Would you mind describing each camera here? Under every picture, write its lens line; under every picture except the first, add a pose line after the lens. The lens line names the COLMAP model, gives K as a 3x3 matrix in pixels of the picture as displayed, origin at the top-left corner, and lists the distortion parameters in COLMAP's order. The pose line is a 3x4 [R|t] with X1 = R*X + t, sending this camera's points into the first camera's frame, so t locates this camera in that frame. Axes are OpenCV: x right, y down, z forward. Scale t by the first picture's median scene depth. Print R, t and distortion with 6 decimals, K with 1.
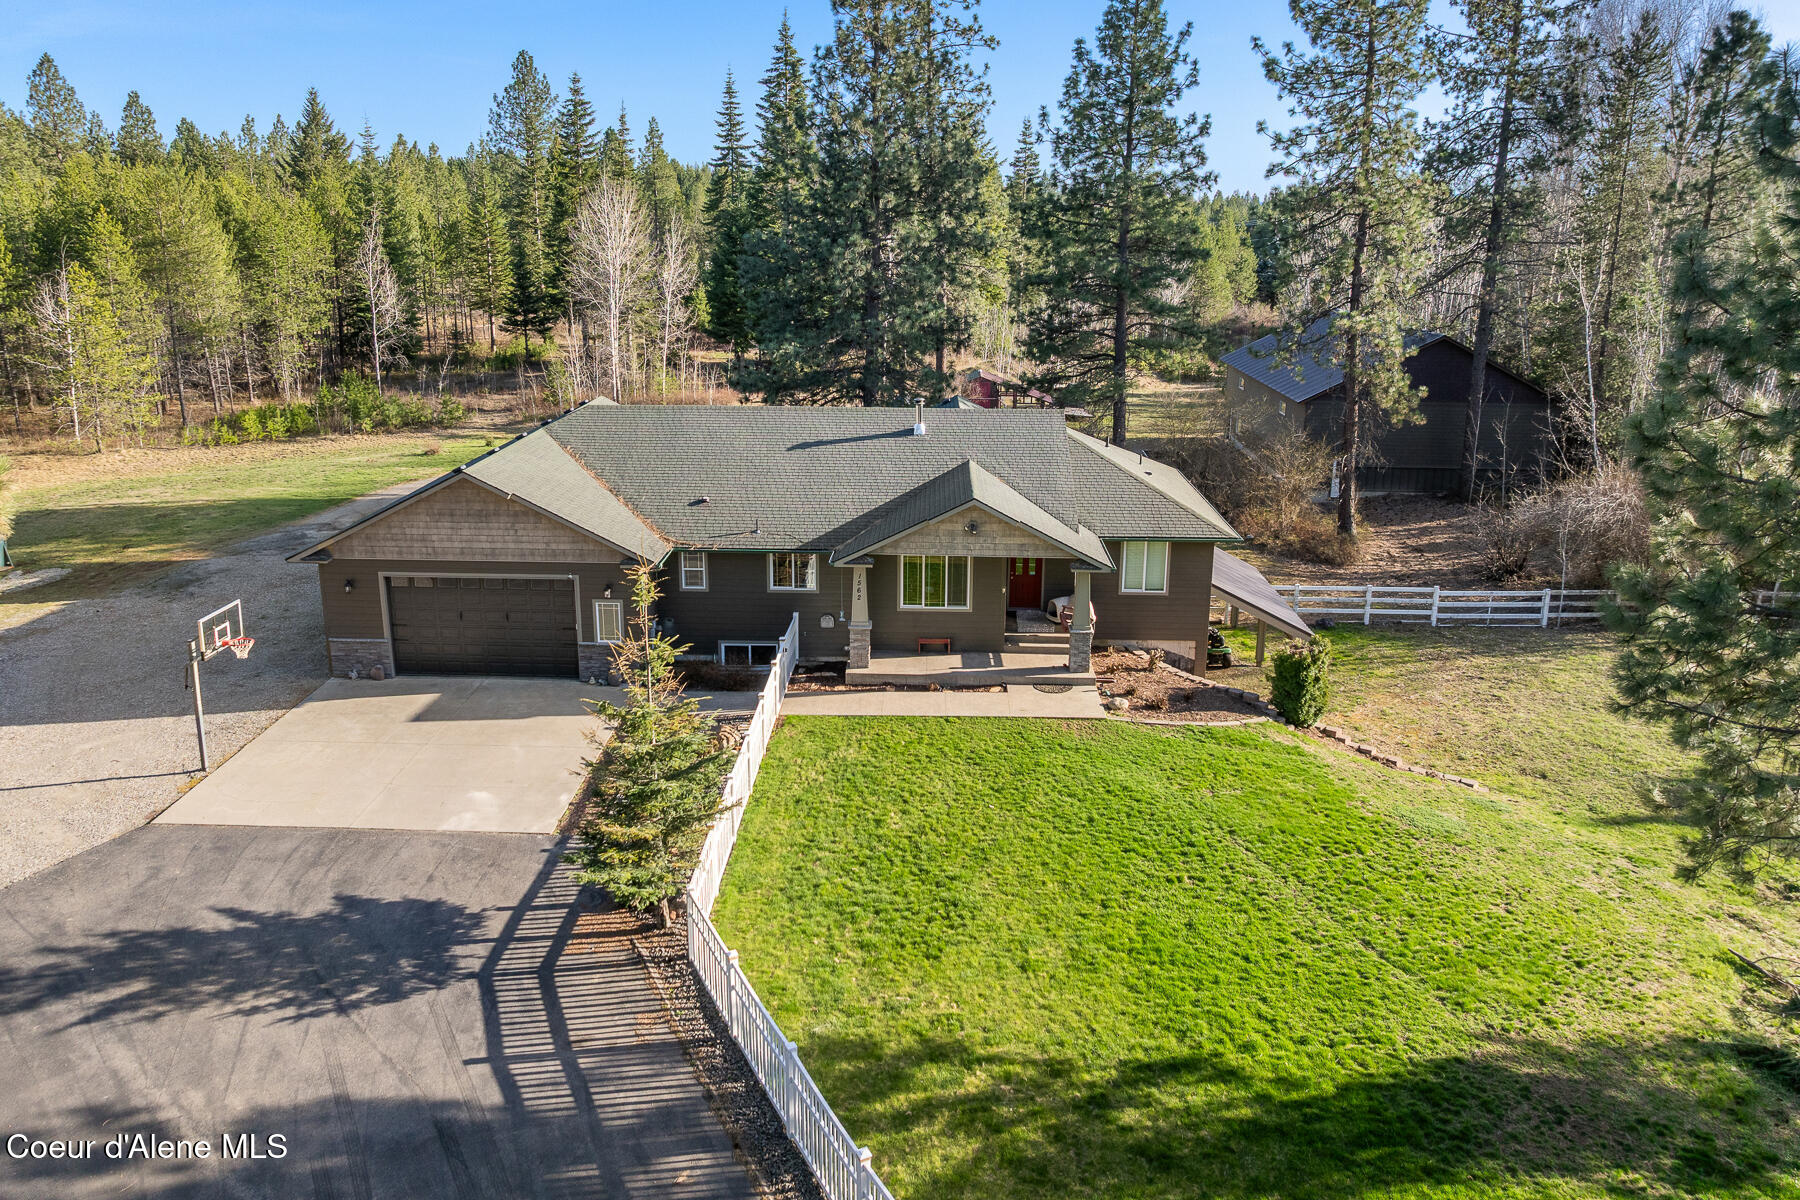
lens RADIAL K [[1351.4, 0, 926.8], [0, 1351.4, 496.8], [0, 0, 1]] dist [-0.028217, 0.004947]
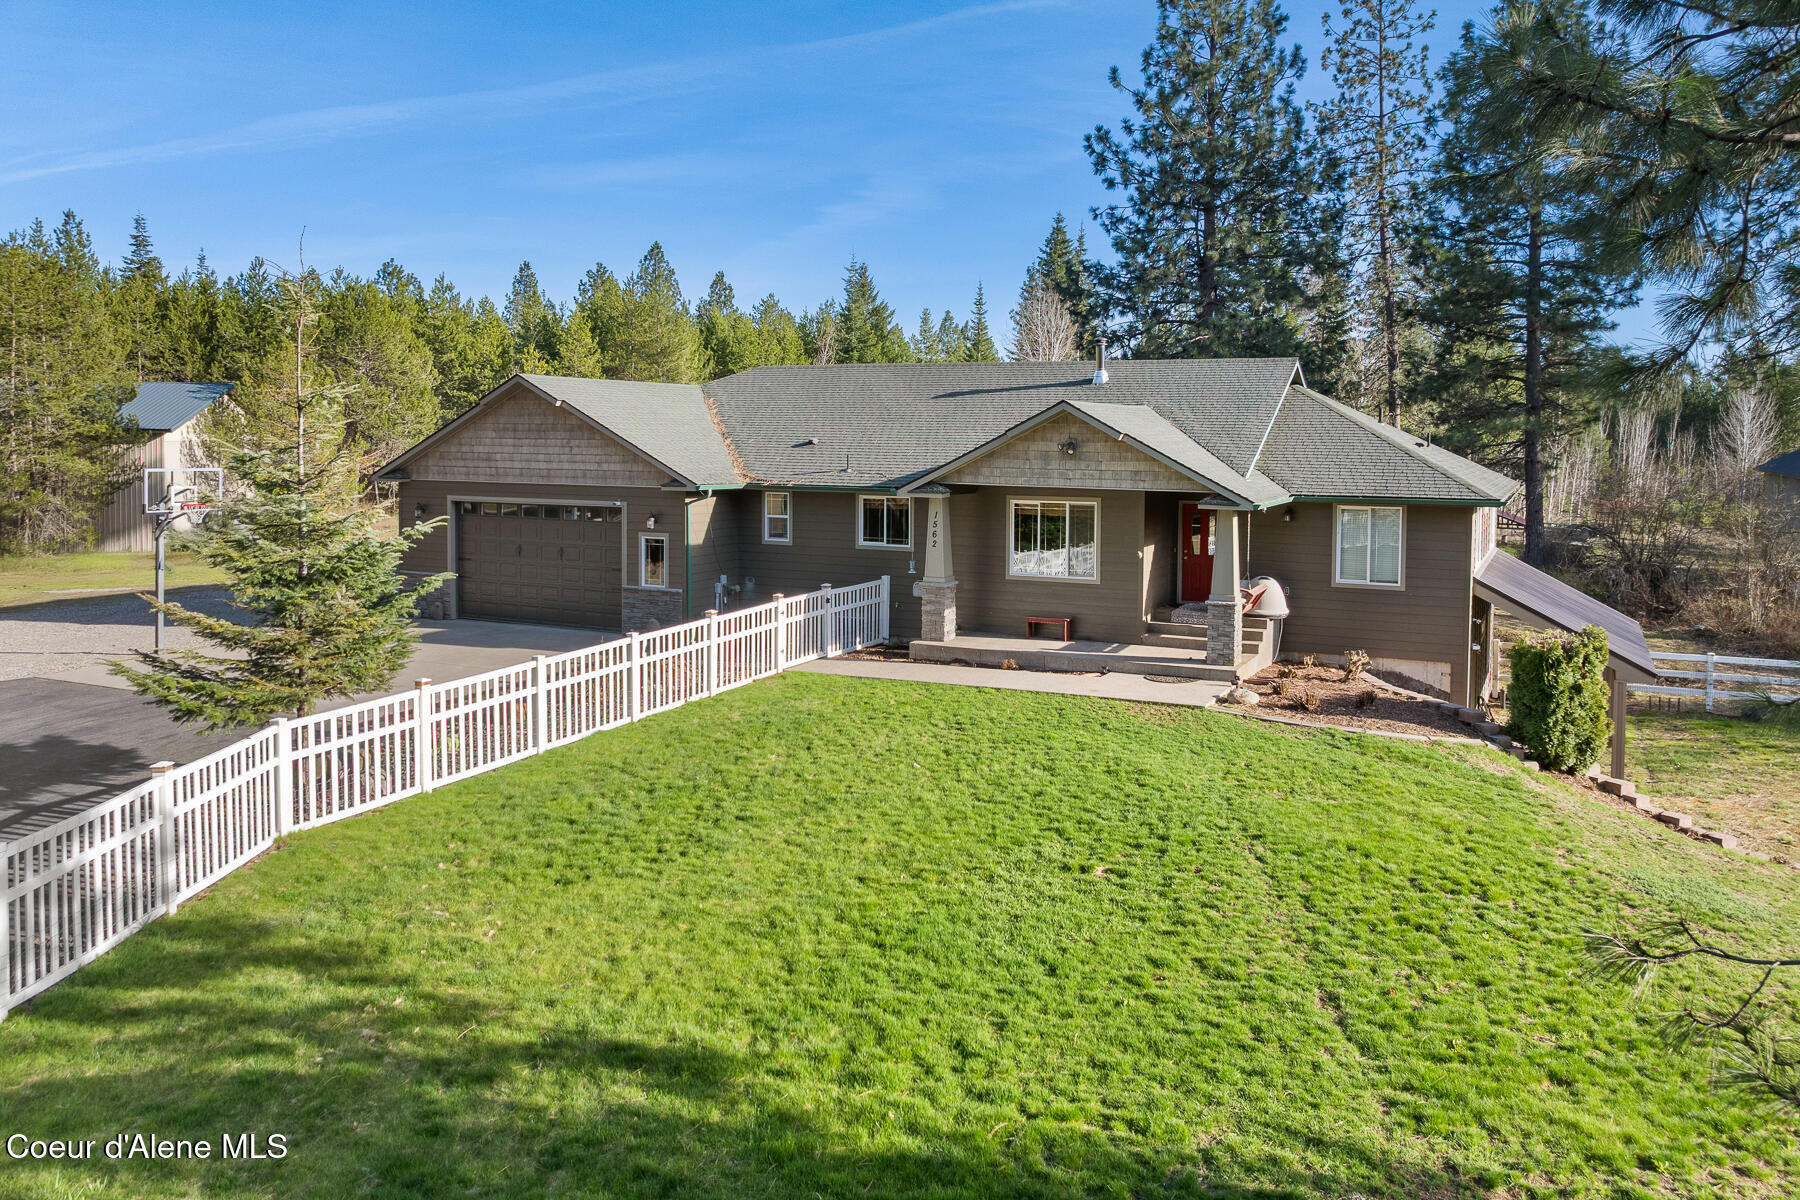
lens RADIAL K [[1351.4, 0, 926.8], [0, 1351.4, 496.8], [0, 0, 1]] dist [-0.028217, 0.004947]
pose [[0.913856, 0.022733, -0.405402, 0.259115], [-0.082726, 0.987914, -0.131083, 0.150768], [0.397522, 0.153329, 0.904691, 0.306764]]
